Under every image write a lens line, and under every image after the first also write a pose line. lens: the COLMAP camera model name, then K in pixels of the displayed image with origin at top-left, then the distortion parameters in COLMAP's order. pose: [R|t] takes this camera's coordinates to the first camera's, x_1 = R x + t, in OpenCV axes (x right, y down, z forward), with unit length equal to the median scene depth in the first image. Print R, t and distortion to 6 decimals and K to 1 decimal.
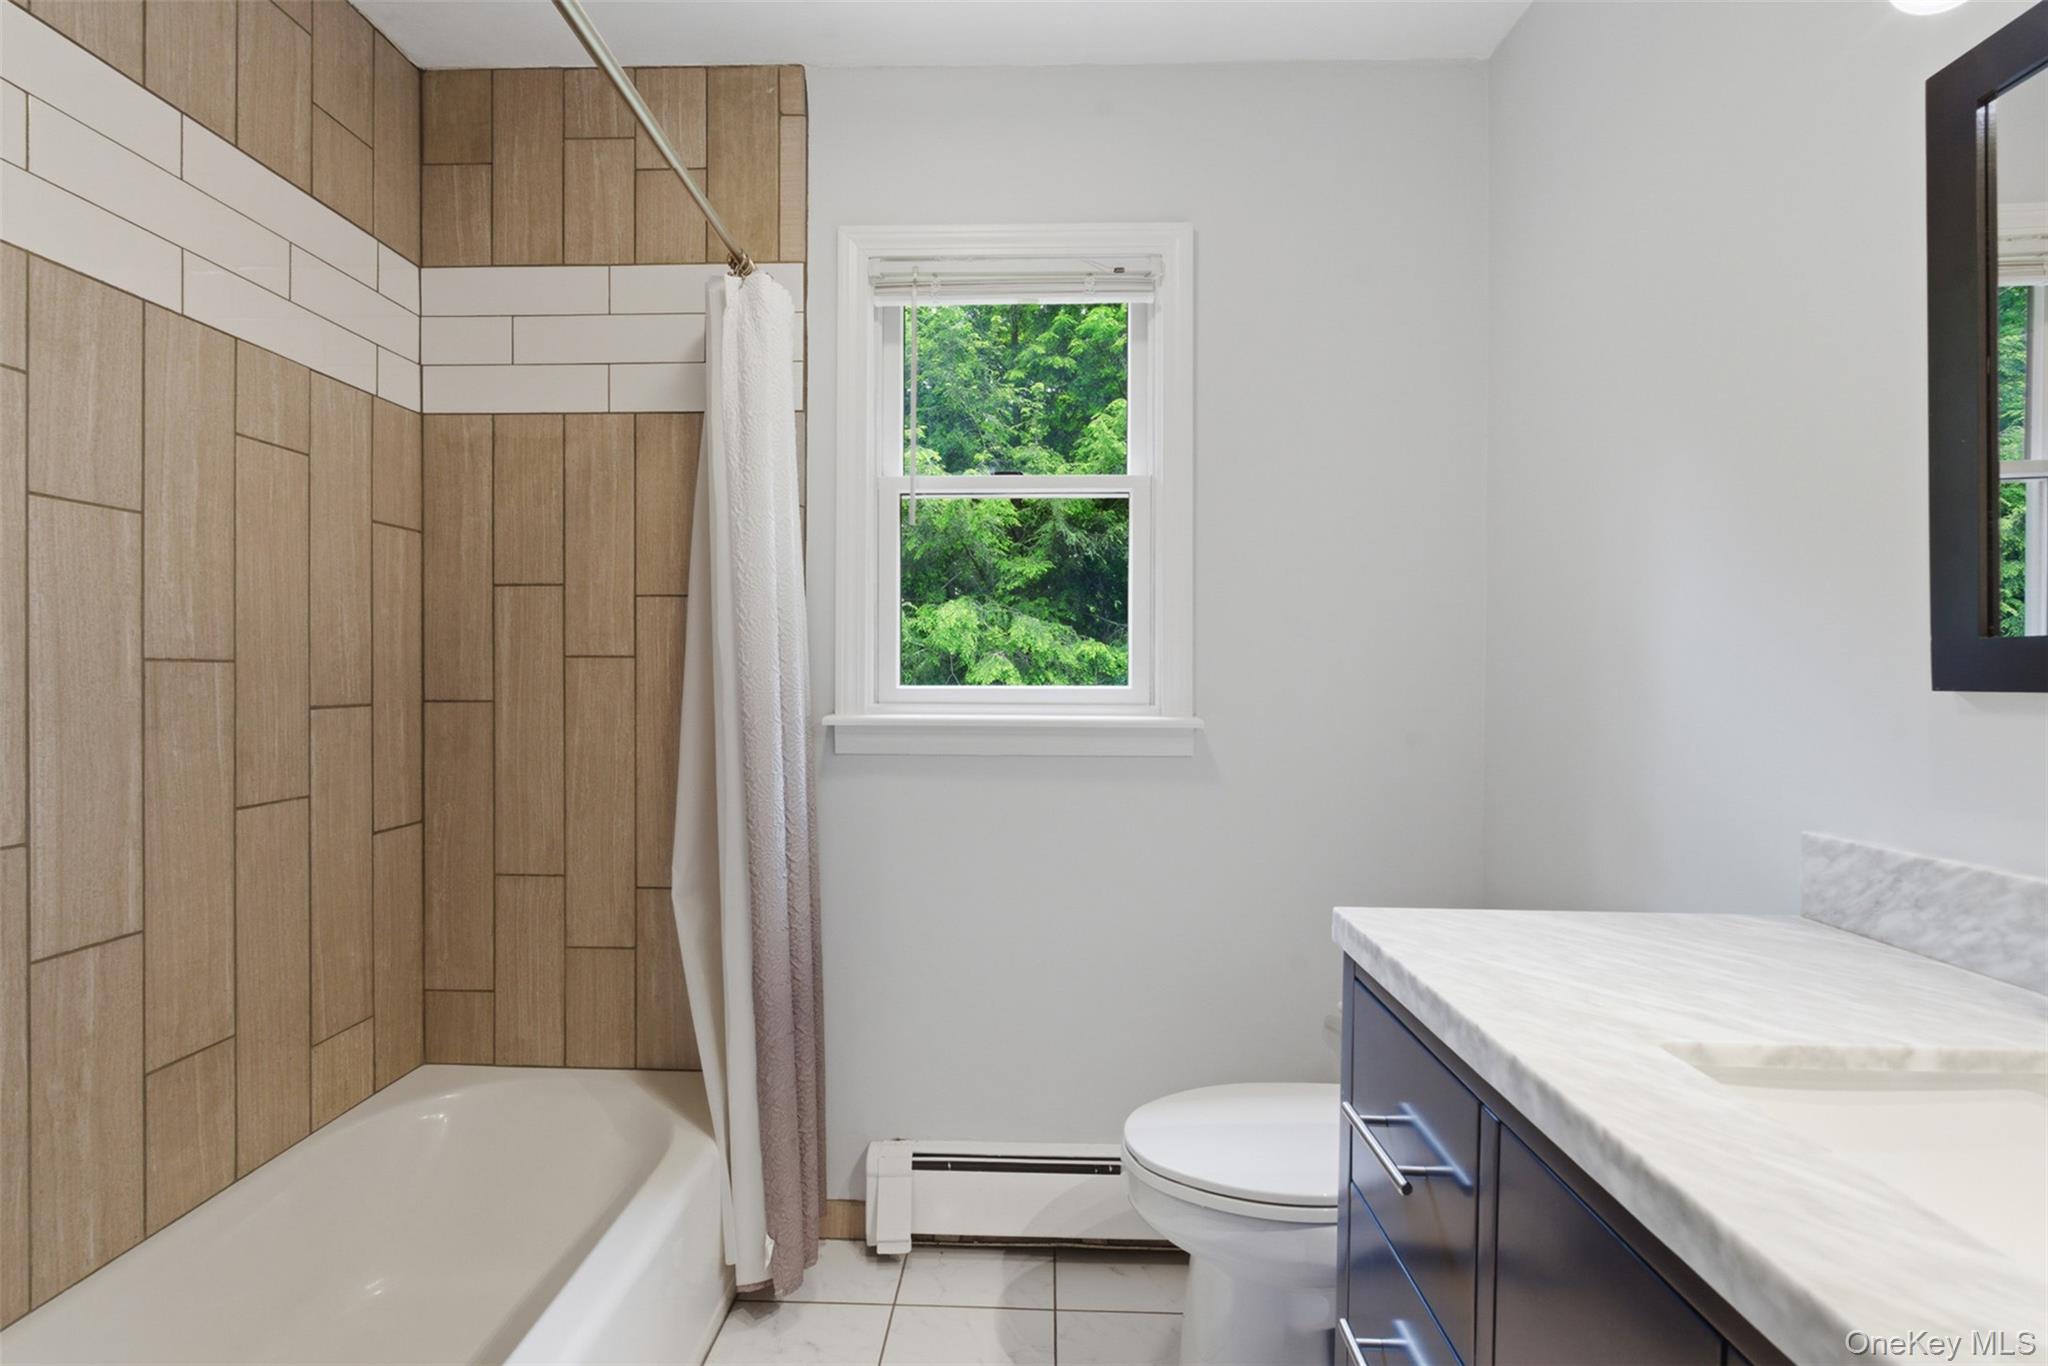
lens RADIAL K [[920.6, 0, 1019.5], [0, 920.6, 679.9], [0, 0, 1]] dist [-0.007325, 0.000538]
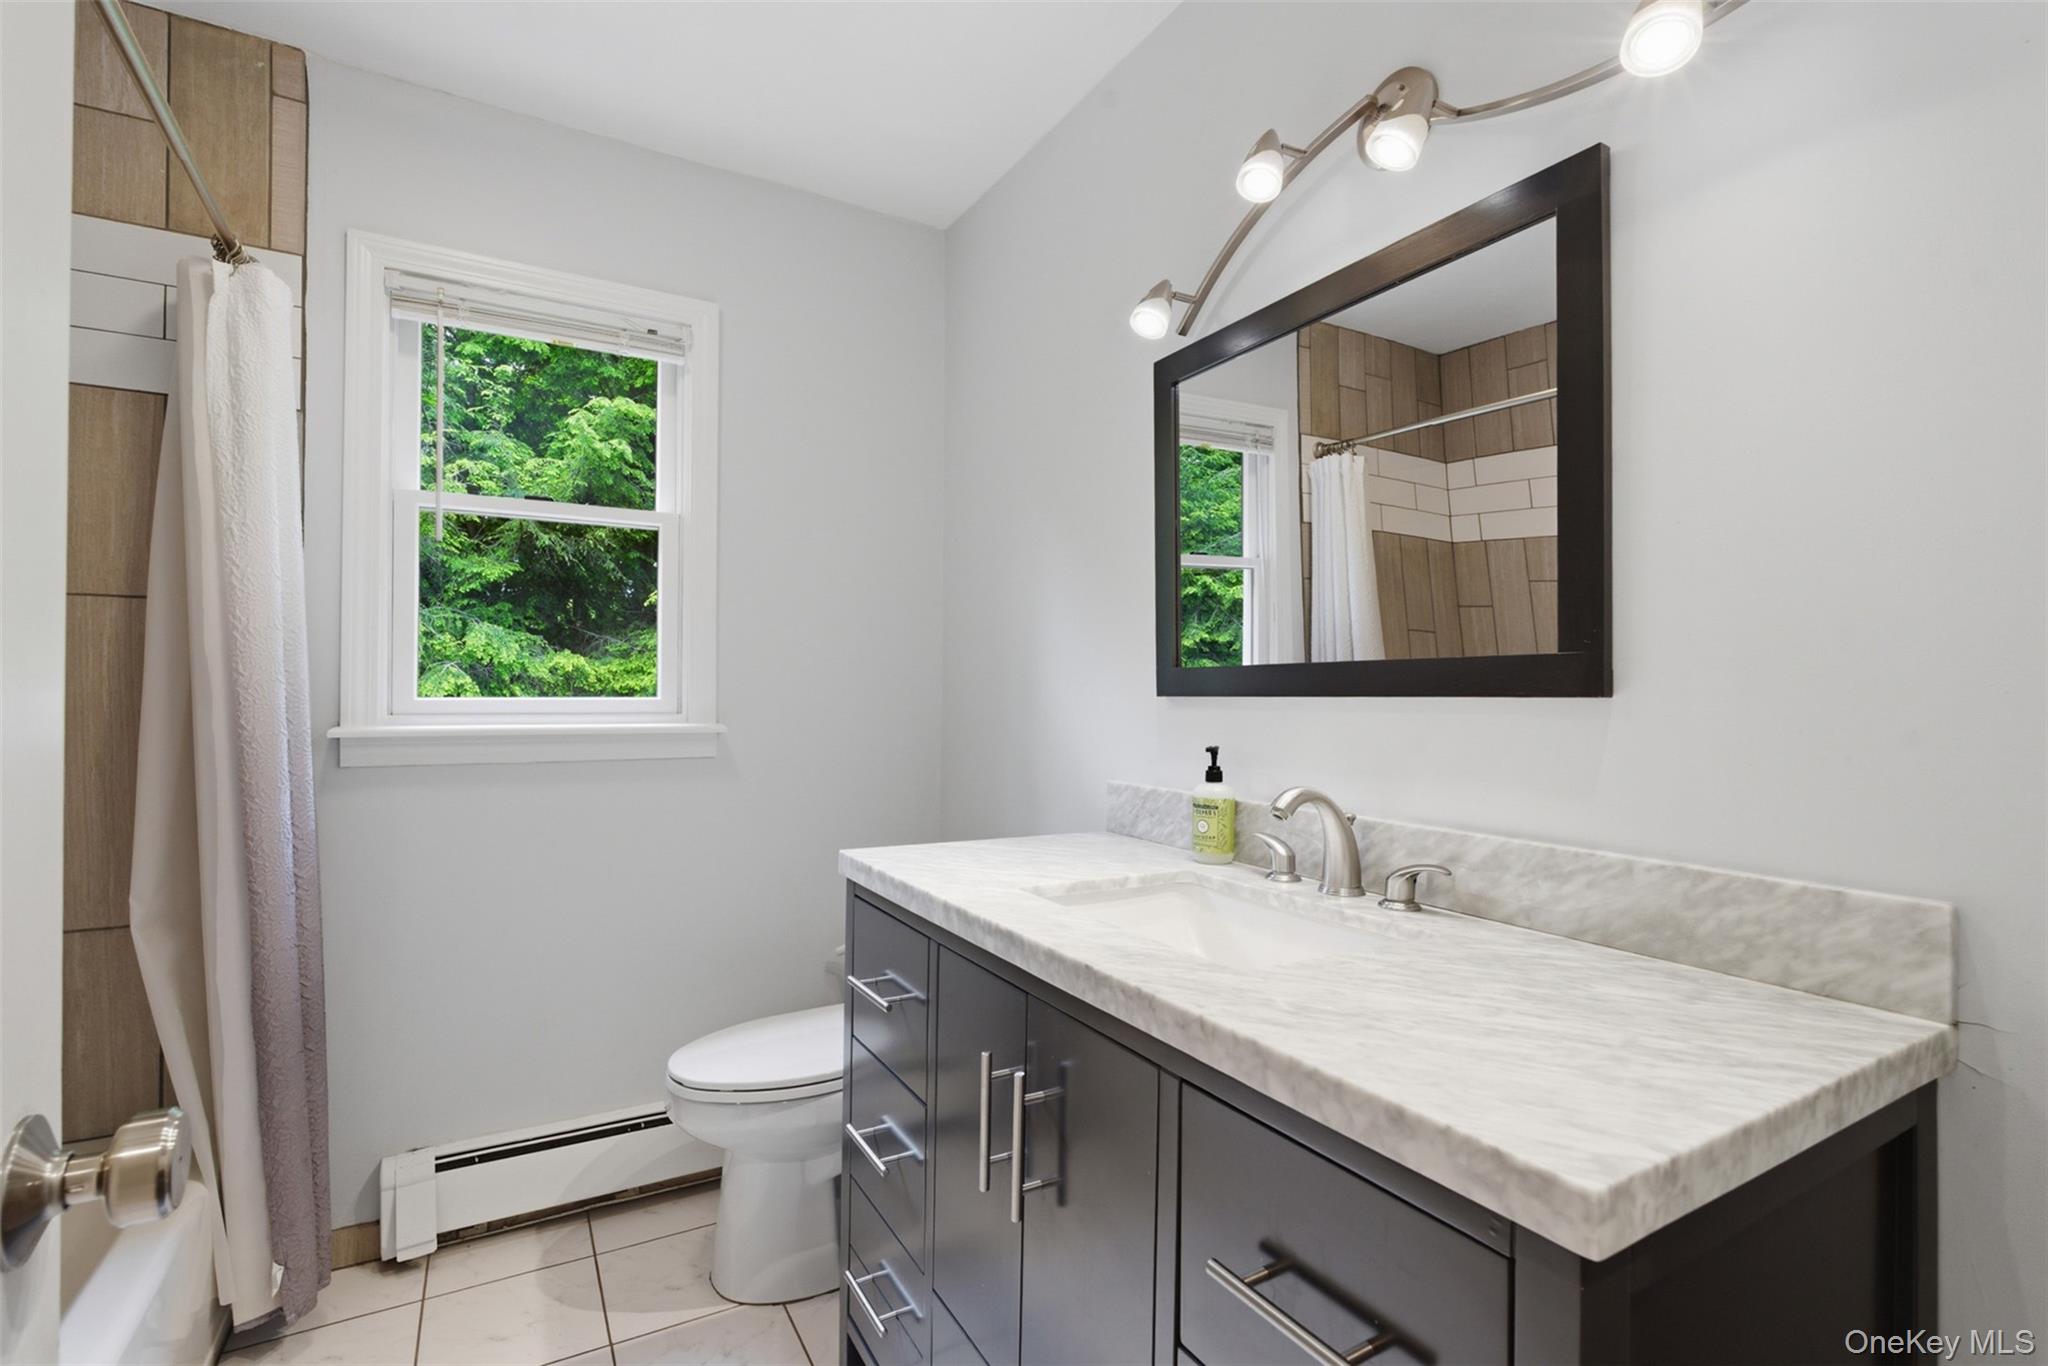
lens RADIAL K [[920.6, 0, 1019.5], [0, 920.6, 679.9], [0, 0, 1]] dist [-0.007325, 0.000538]
pose [[0.855431, 0.007649, 0.517860, -0.086112], [0.000997, 0.999865, -0.016415, 0.004263], [-0.517916, 0.014558, 0.855308, -0.197084]]
